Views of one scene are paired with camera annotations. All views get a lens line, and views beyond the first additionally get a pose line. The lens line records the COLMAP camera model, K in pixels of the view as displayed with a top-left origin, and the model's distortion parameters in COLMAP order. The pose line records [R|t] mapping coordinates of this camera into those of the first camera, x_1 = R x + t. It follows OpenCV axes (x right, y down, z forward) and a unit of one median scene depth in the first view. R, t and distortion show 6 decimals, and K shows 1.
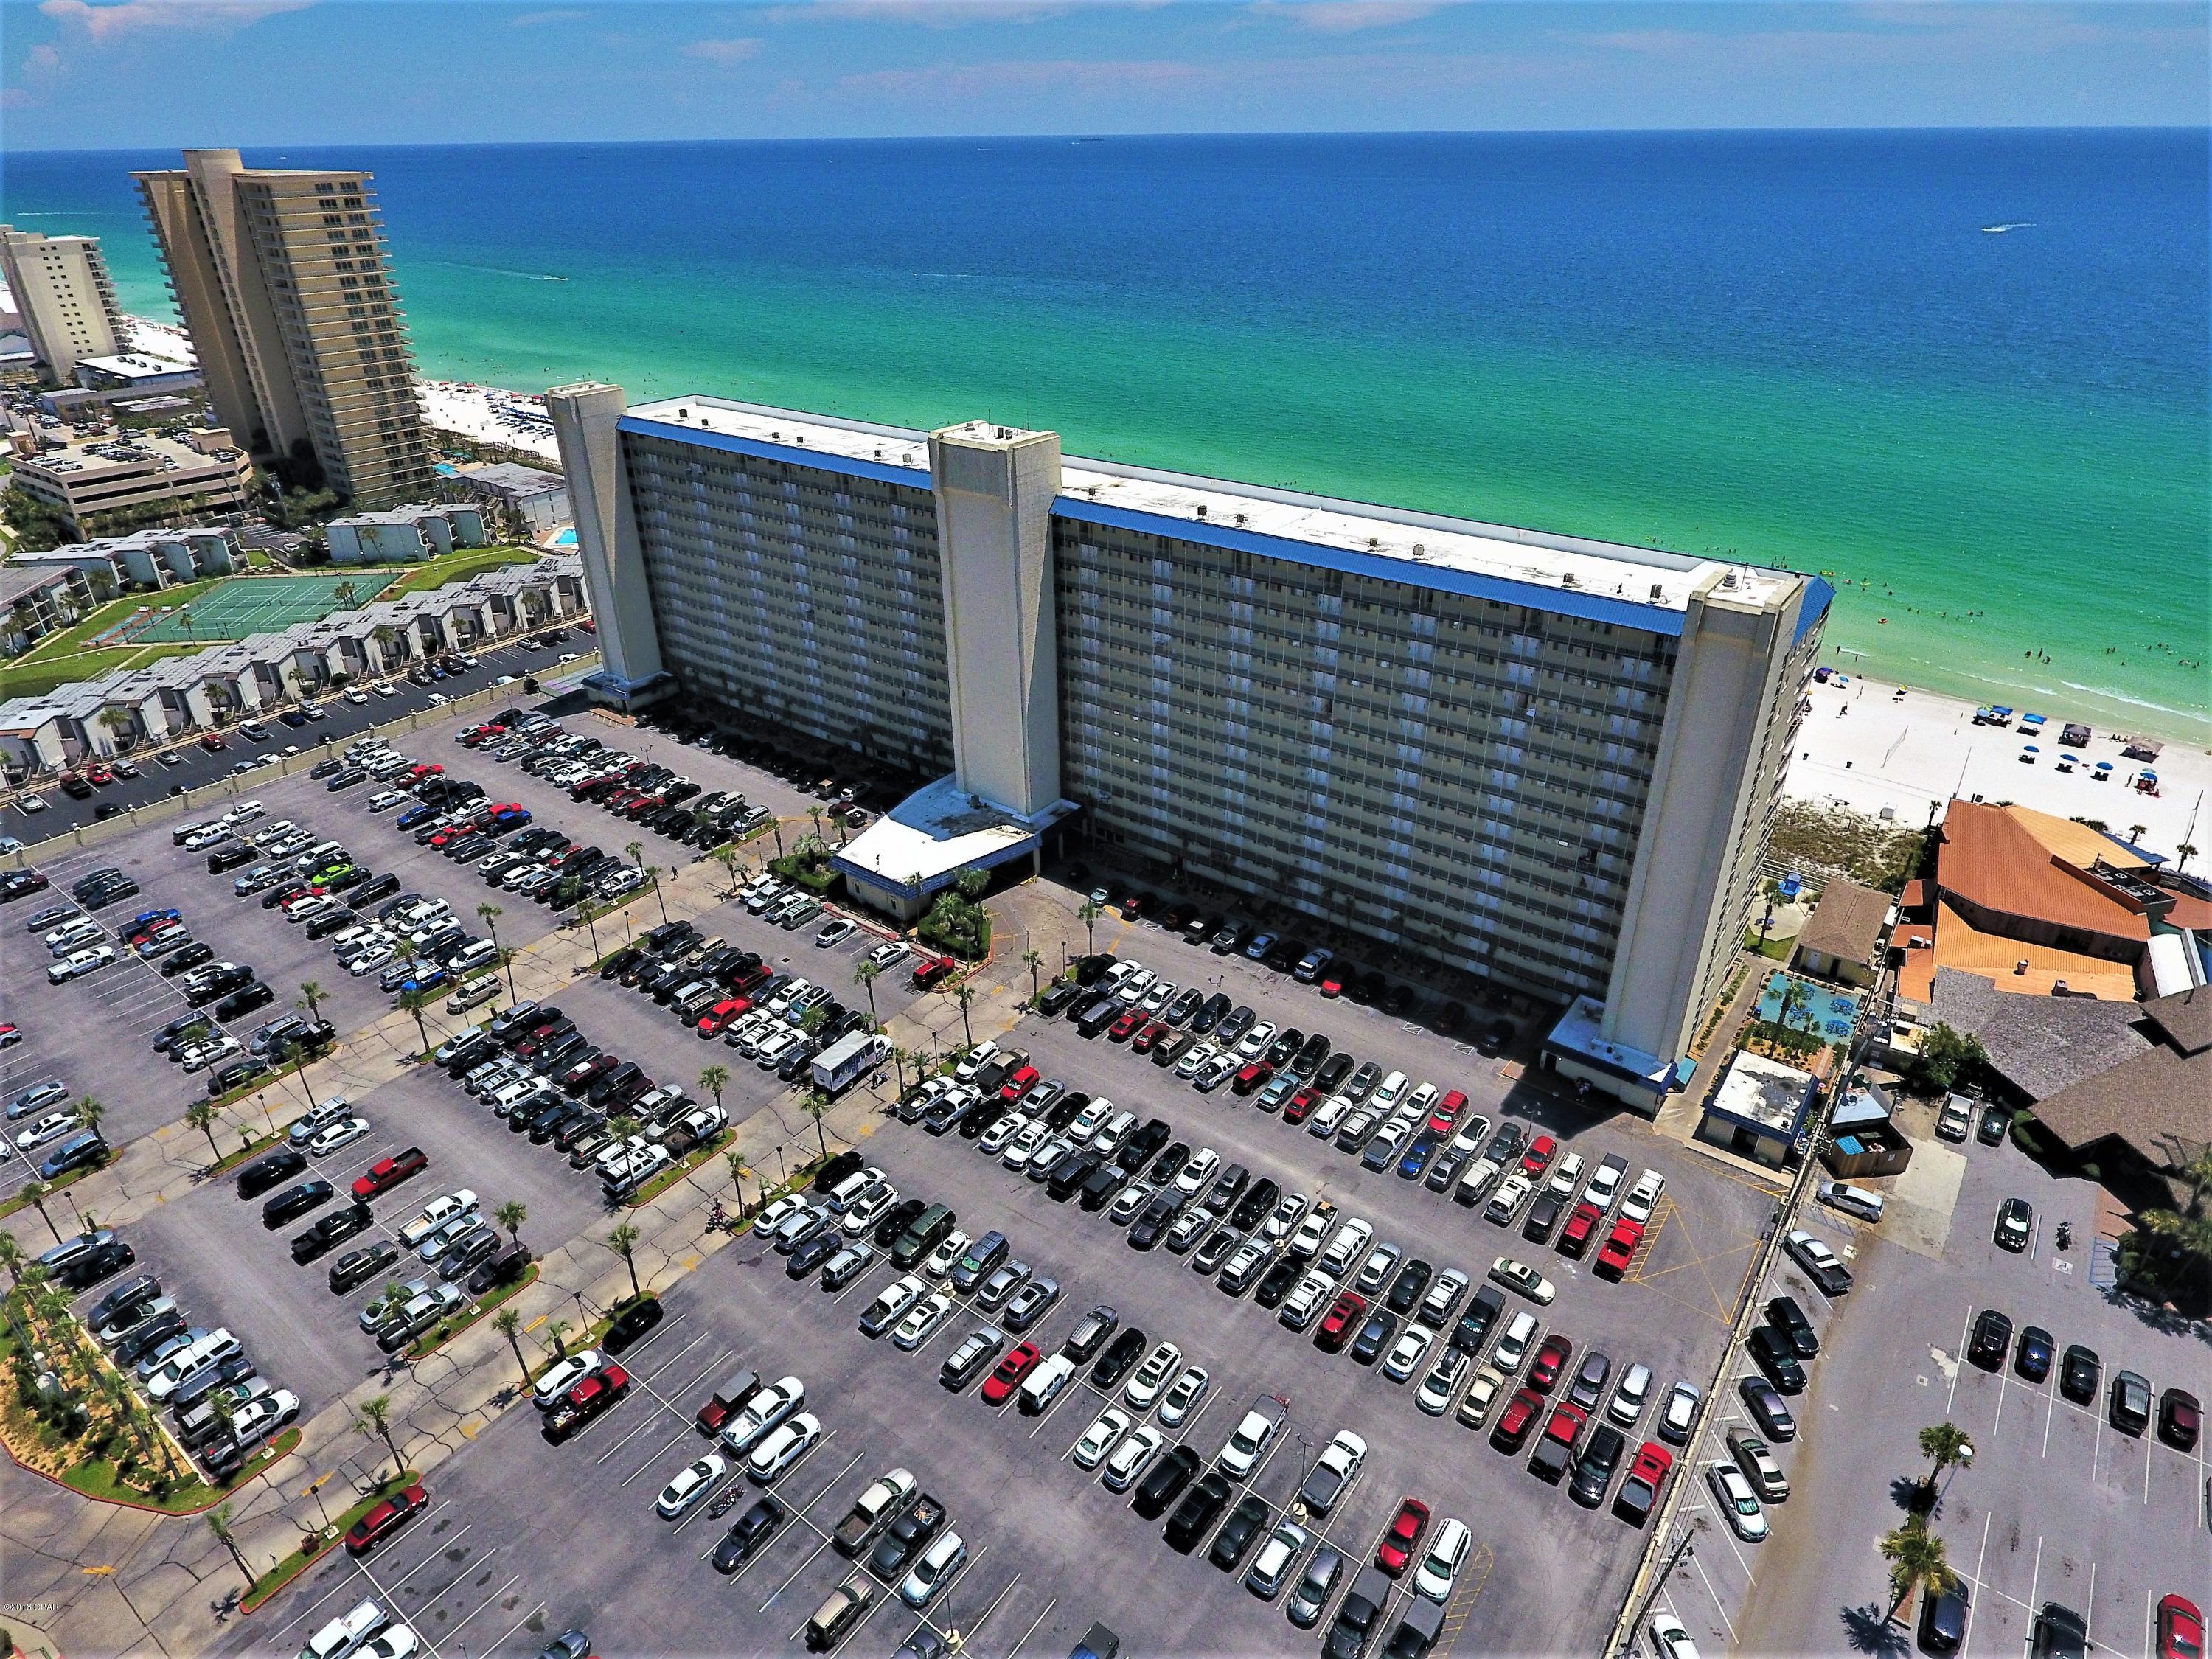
lens RADIAL K [[1287.9, 0, 1112.5], [0, 1287.9, 812.5], [0, 0, 1]] dist [-0.012827, 0.004243]
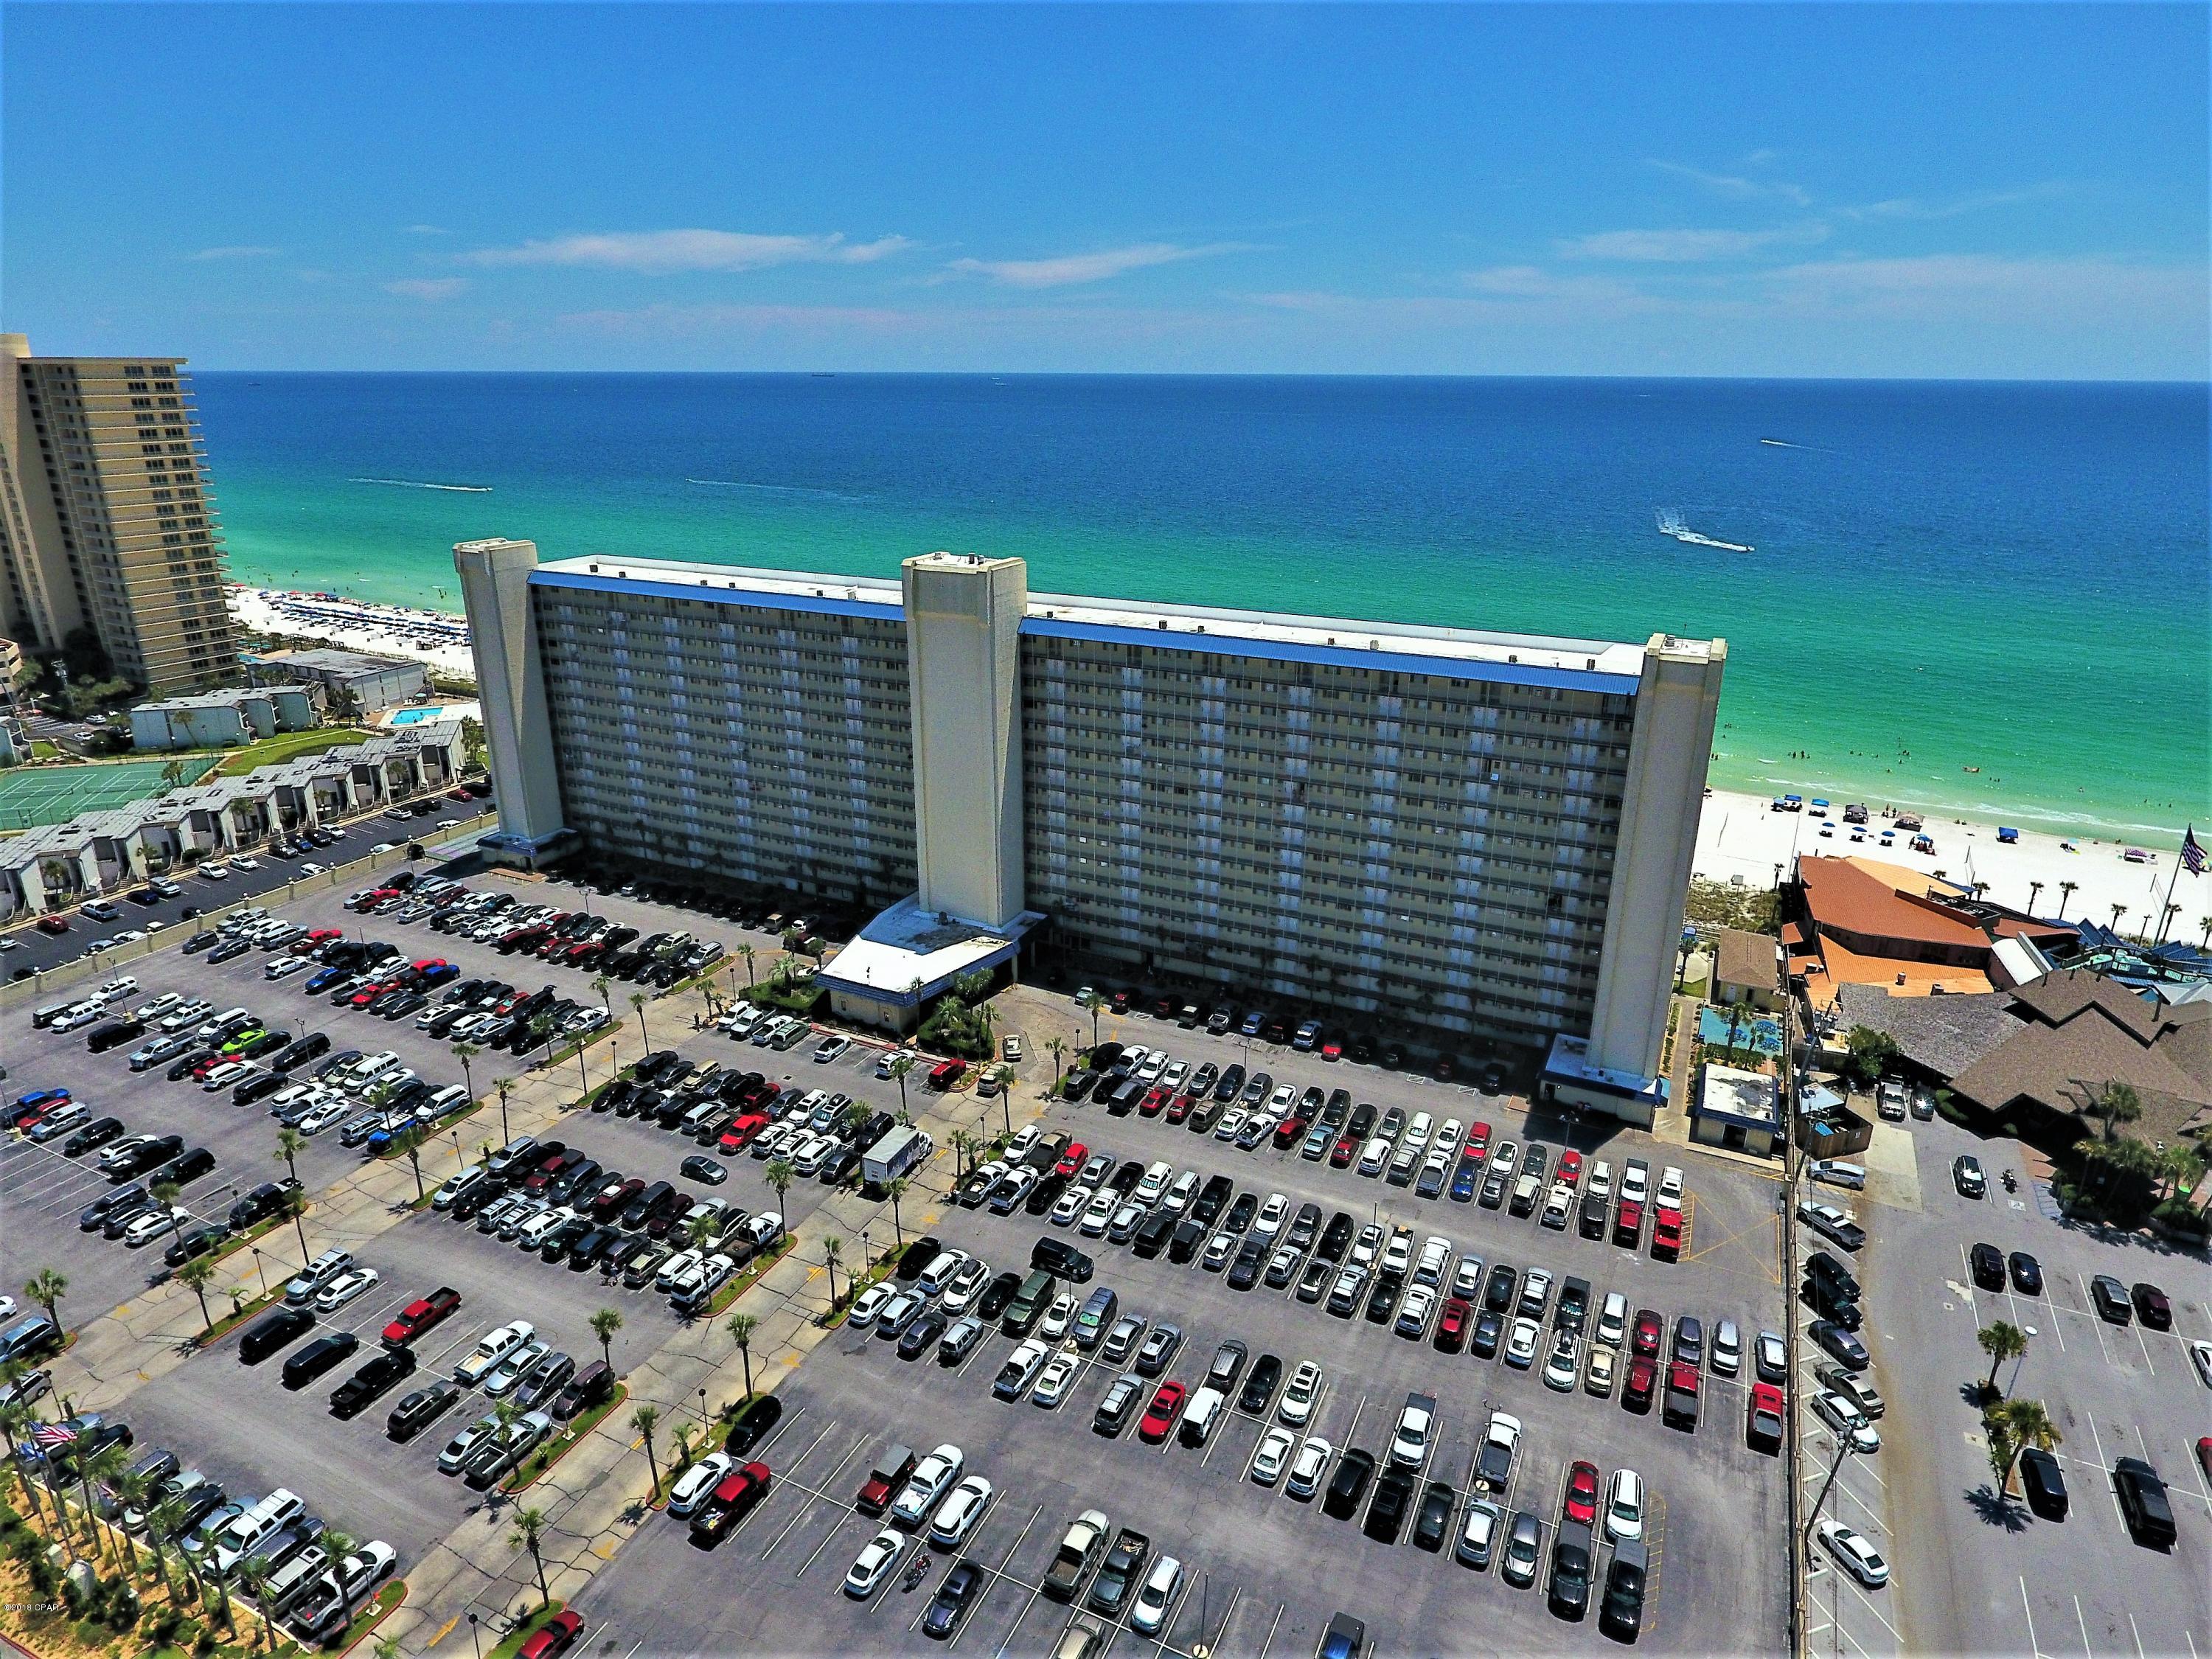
lens RADIAL K [[1287.9, 0, 1112.5], [0, 1287.9, 812.5], [0, 0, 1]] dist [-0.012827, 0.004243]
pose [[0.980891, -0.050698, 0.187834, -0.215491], [0.079205, 0.985882, -0.147520, 0.092994], [-0.177704, 0.159579, 0.971059, -0.027986]]
